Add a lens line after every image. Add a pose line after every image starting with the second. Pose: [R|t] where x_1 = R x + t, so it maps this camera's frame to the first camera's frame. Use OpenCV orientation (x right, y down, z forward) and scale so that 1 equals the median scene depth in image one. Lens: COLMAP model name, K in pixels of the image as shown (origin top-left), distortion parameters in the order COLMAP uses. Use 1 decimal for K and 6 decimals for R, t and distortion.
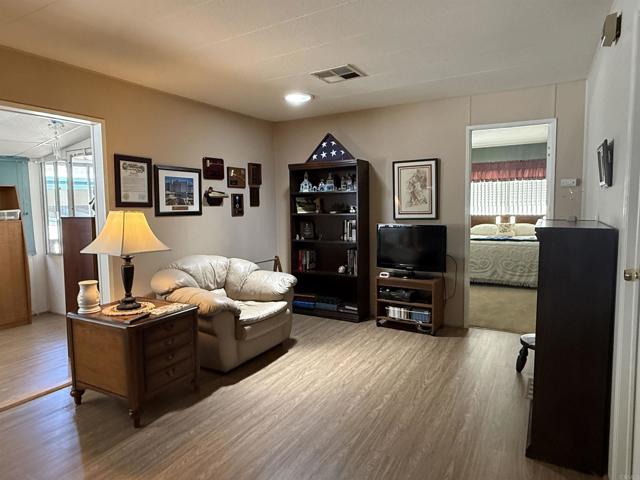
lens RADIAL K [[390.9, 0, 320.5], [0, 390.9, 236.1], [0, 0, 1]] dist [-0.020133, 0.002998]
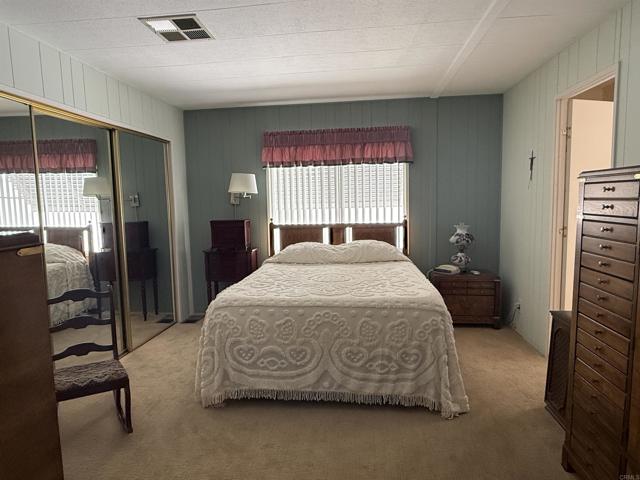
lens RADIAL K [[390.9, 0, 319.2], [0, 390.9, 240.3], [0, 0, 1]] dist [-0.020133, 0.002998]
pose [[0.914798, -0.043170, 0.401598, 0.223342], [0.037006, 0.999048, 0.023097, -0.046358], [-0.402213, -0.006267, 0.915525, 0.493121]]
